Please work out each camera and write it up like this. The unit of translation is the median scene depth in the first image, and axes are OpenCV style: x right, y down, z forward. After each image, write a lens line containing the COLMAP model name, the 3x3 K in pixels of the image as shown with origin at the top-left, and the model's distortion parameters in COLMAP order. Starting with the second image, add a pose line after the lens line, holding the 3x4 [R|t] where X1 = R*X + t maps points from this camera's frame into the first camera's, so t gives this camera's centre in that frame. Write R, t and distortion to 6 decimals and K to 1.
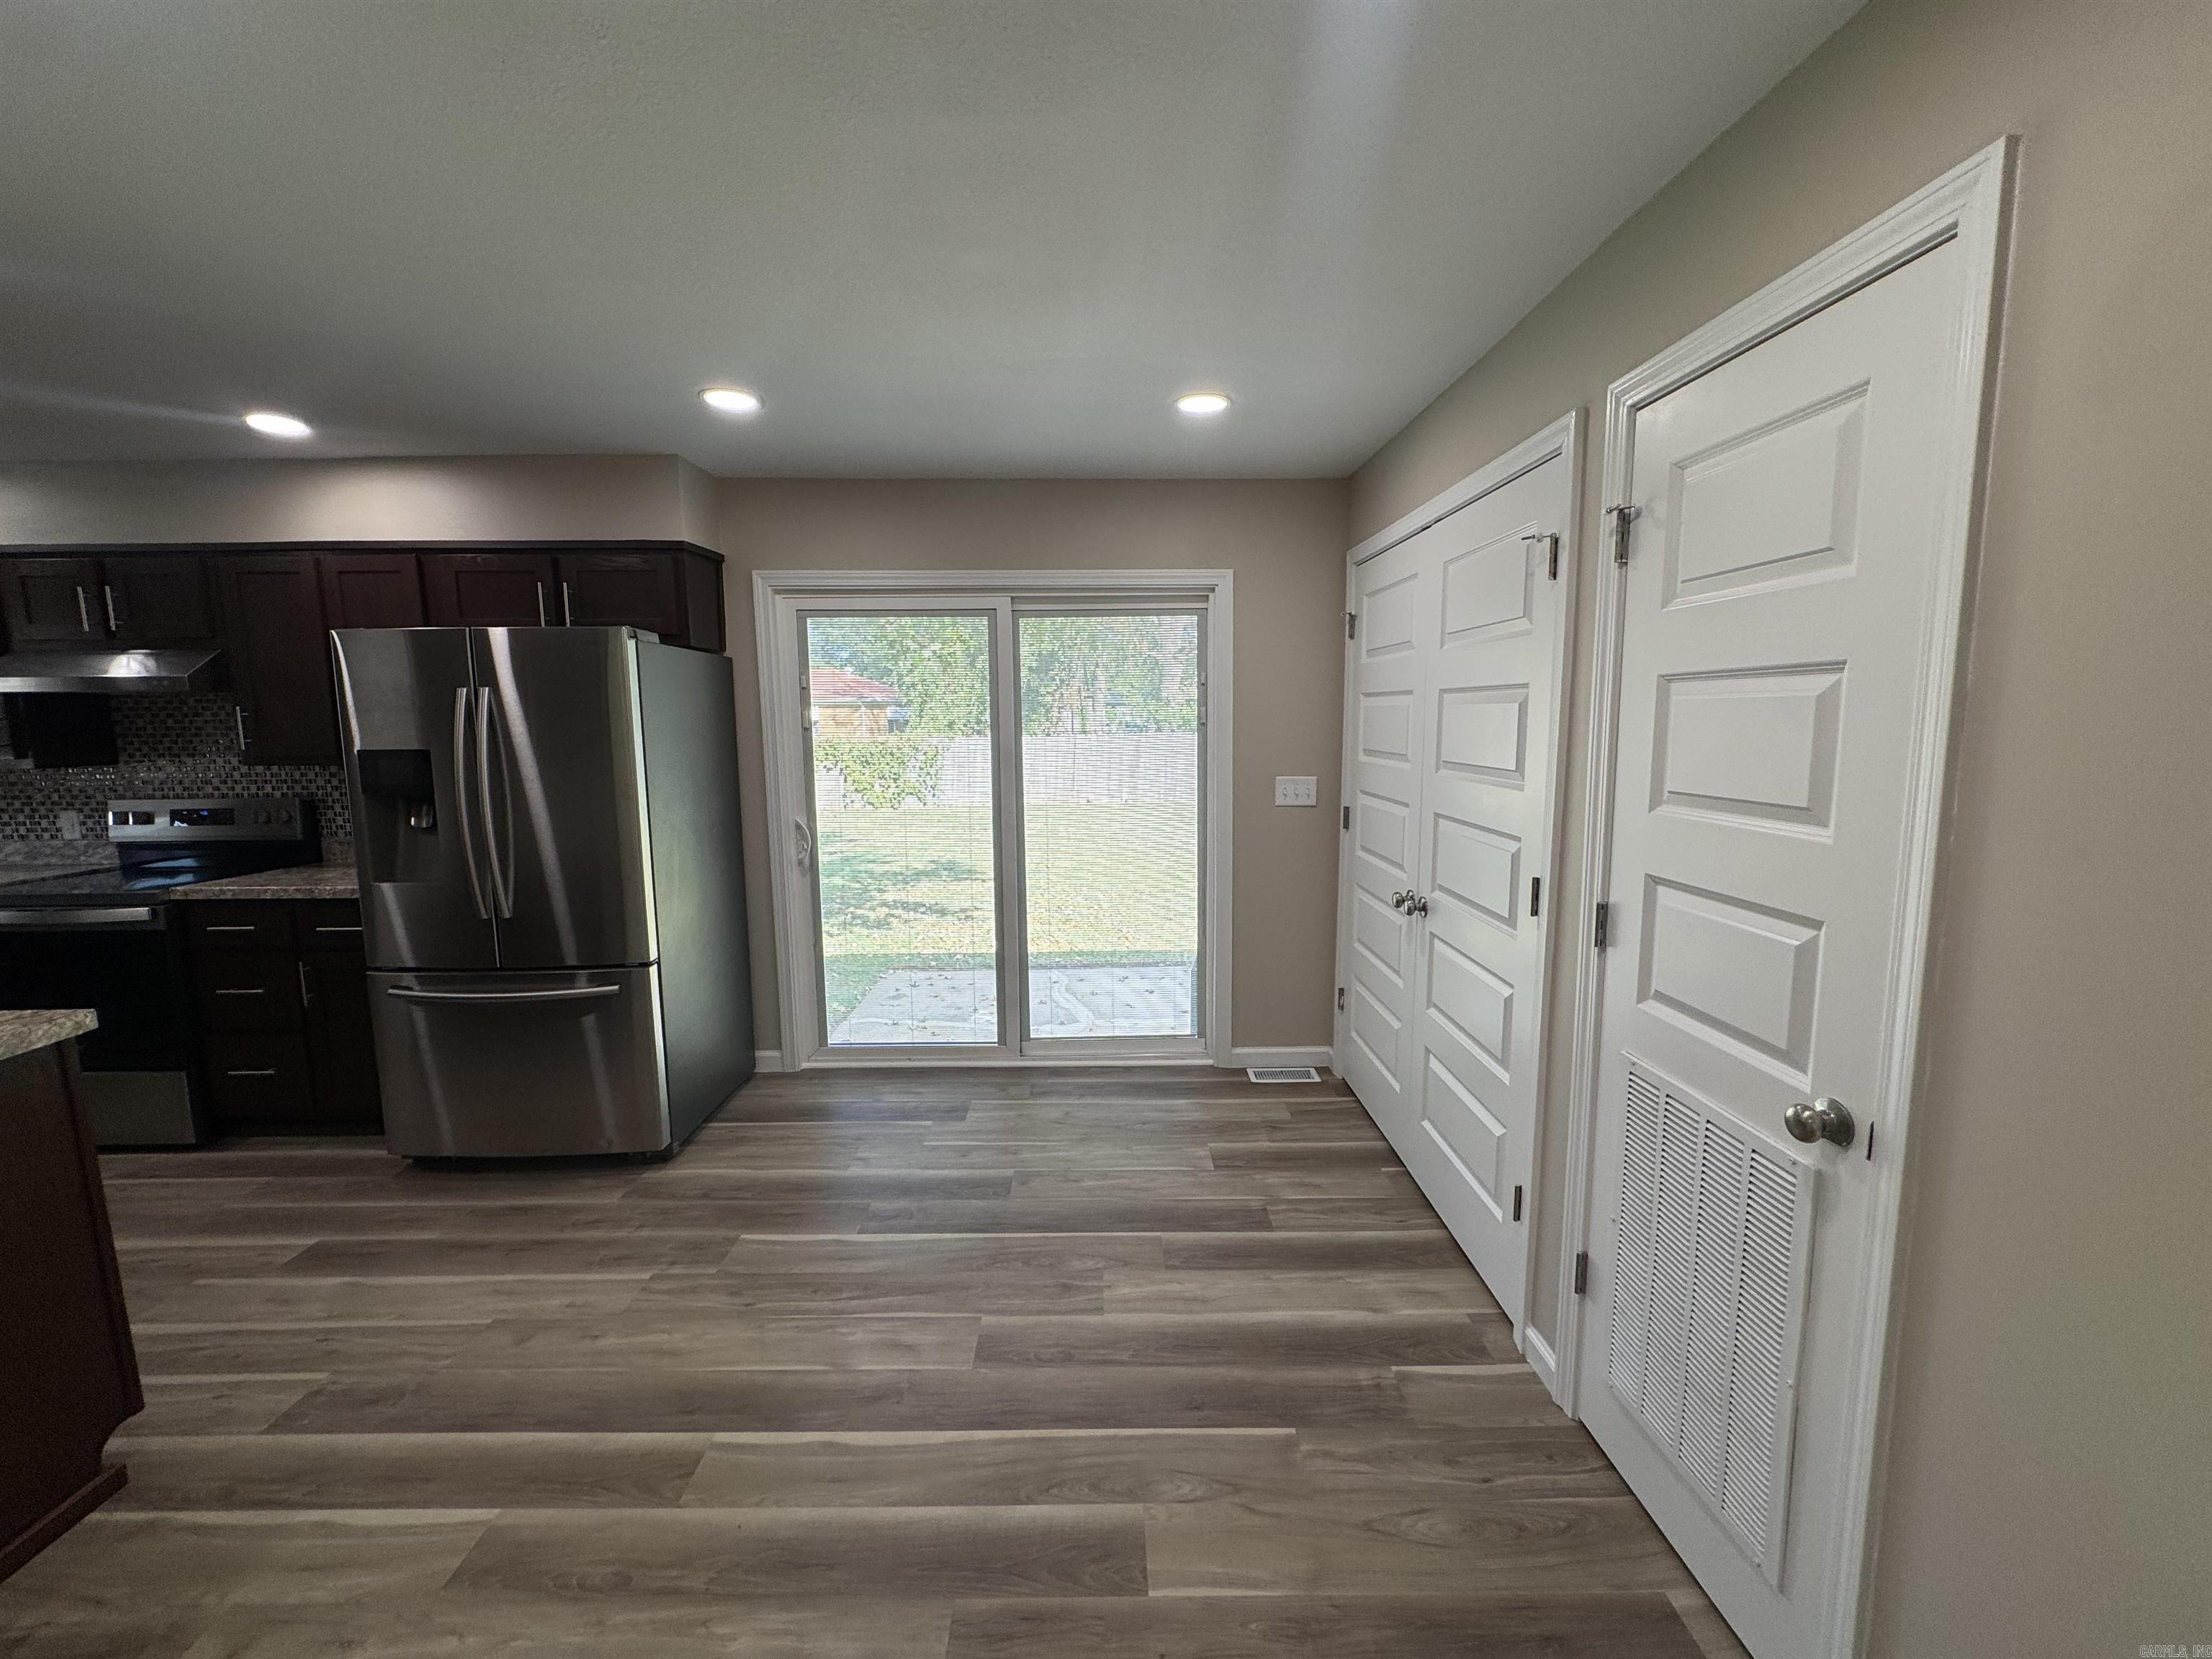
lens RADIAL K [[884.8, 0, 1106.0], [0, 884.8, 829.5], [0, 0, 1]] dist [-0.001871, 0.000268]
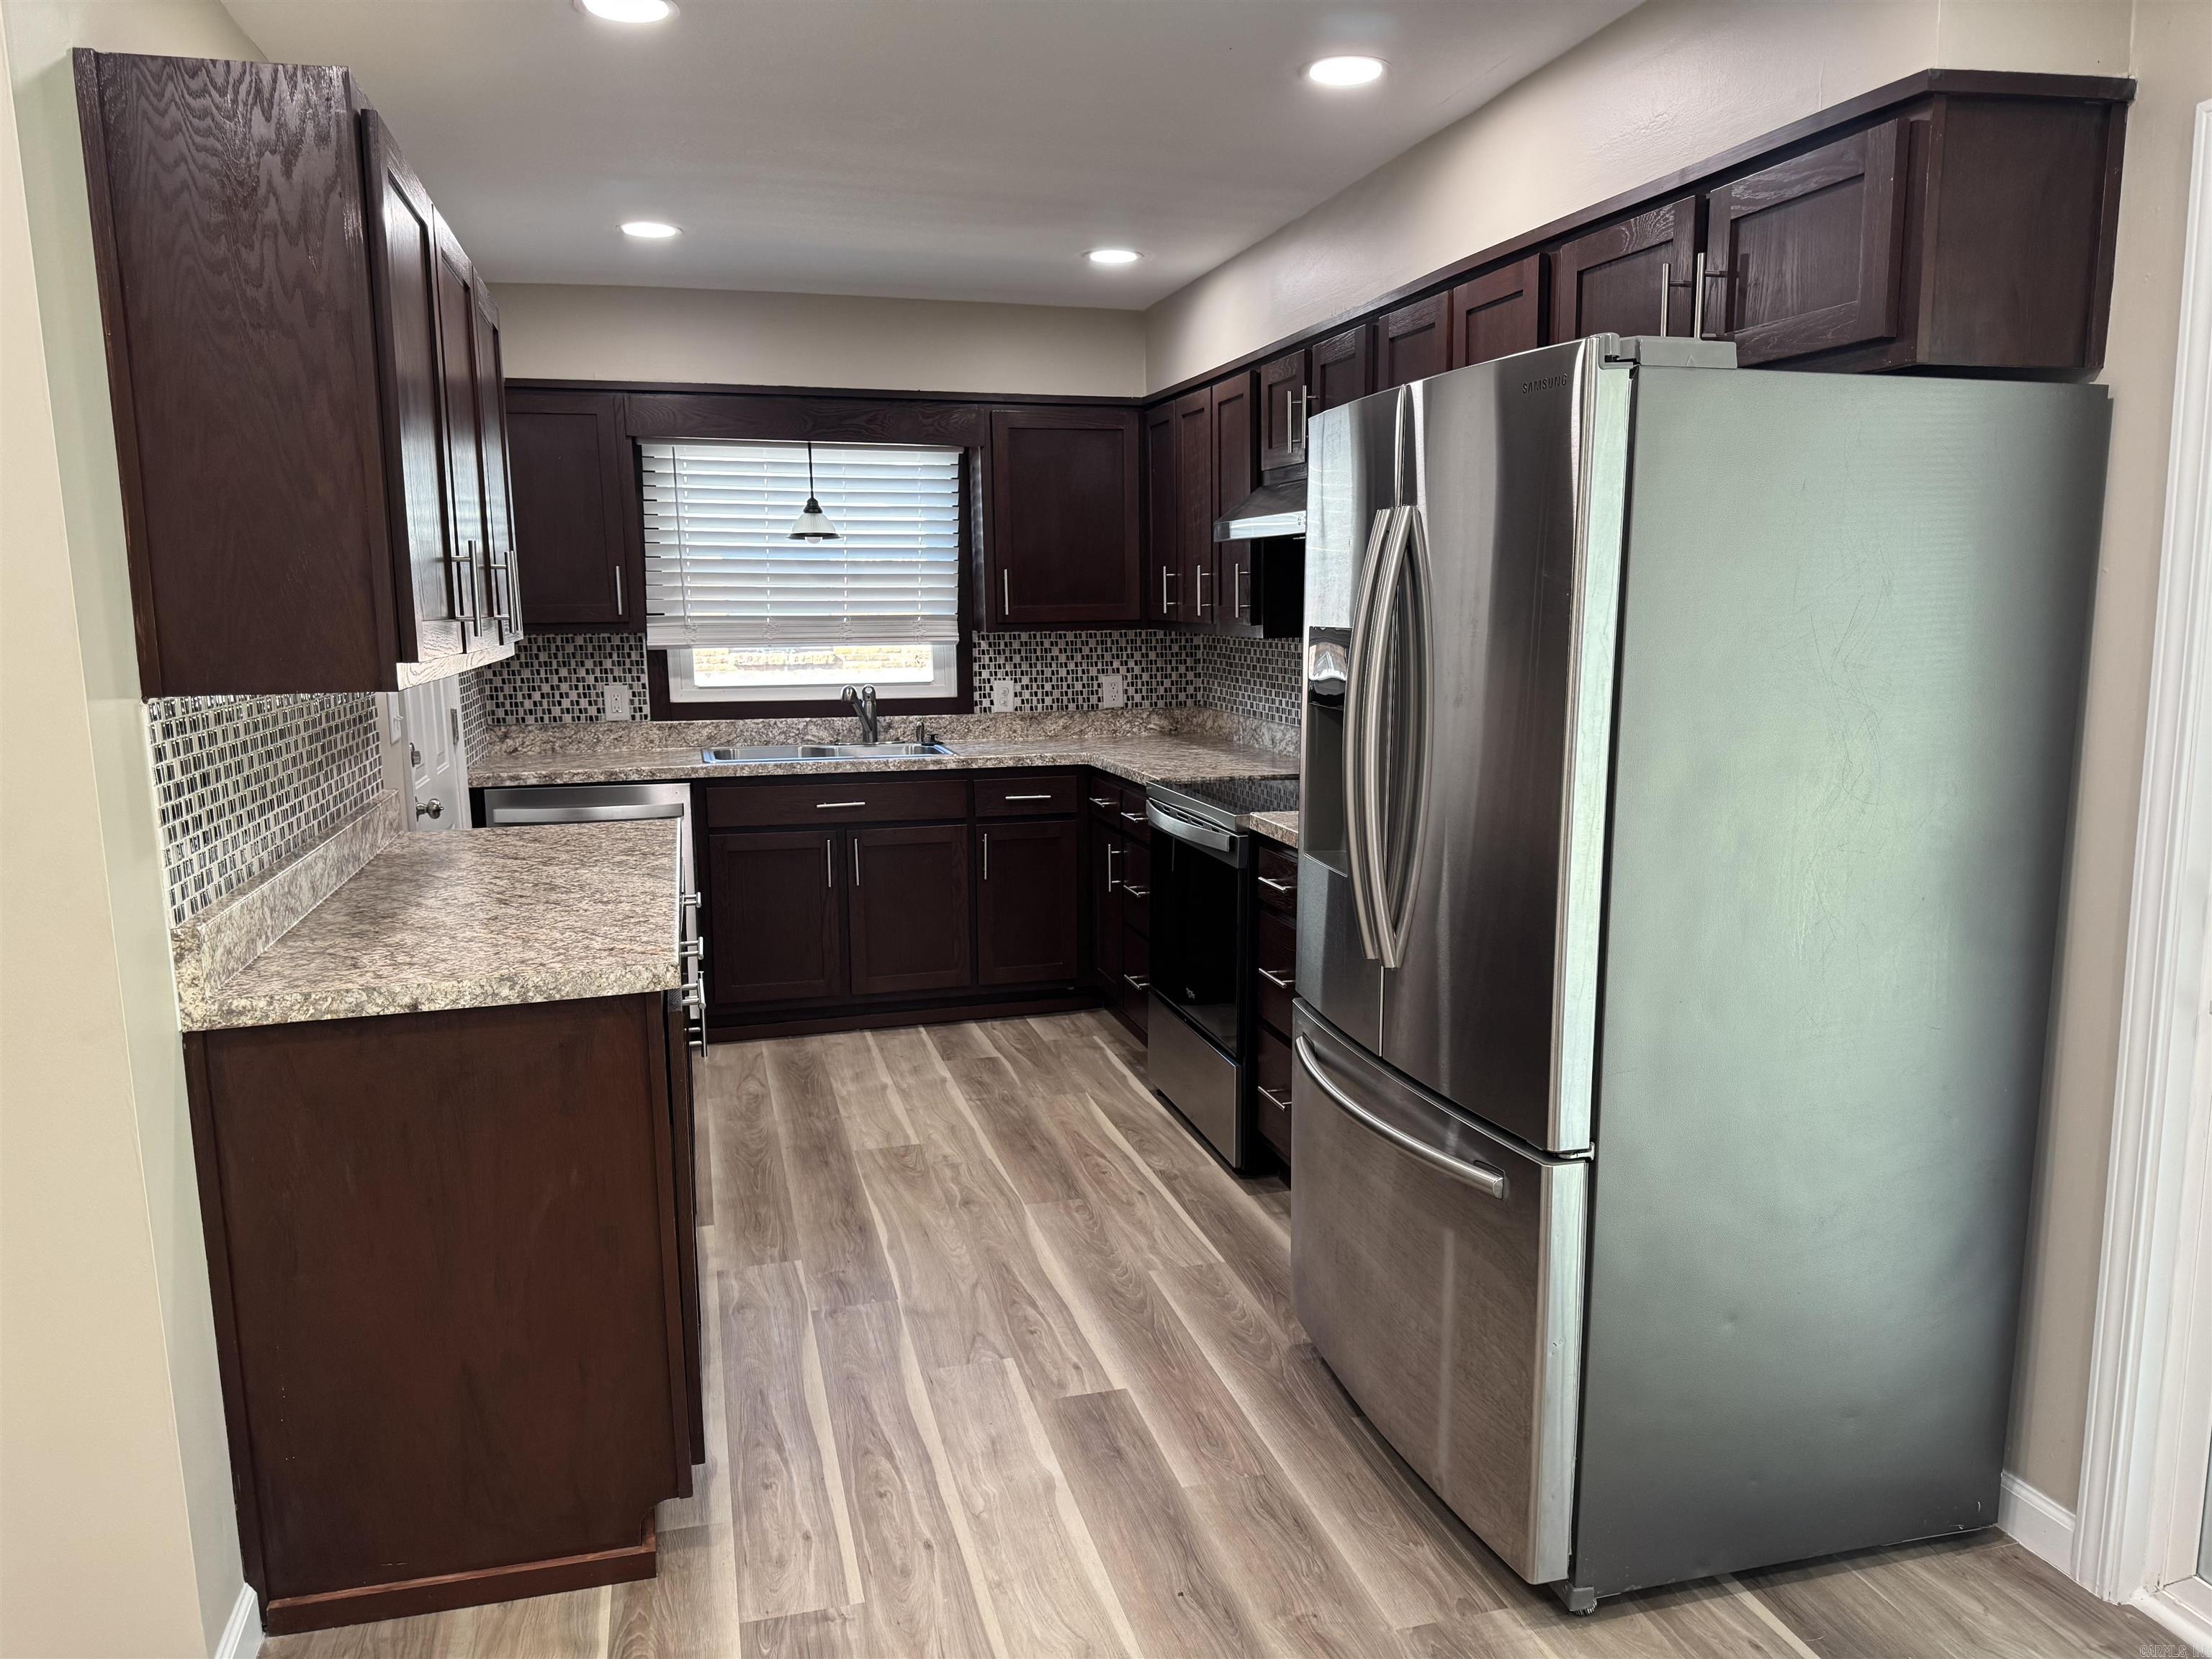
lens RADIAL K [[1552.3, 0, 1106.0], [0, 1552.3, 829.5], [0, 0, 1]] dist [0.000155, 0.001115]
pose [[0.253018, 0.151146, -0.955582, 0.112178], [-0.114819, 0.985431, 0.125466, -0.070009], [0.960624, 0.077974, 0.266686, 0.607930]]
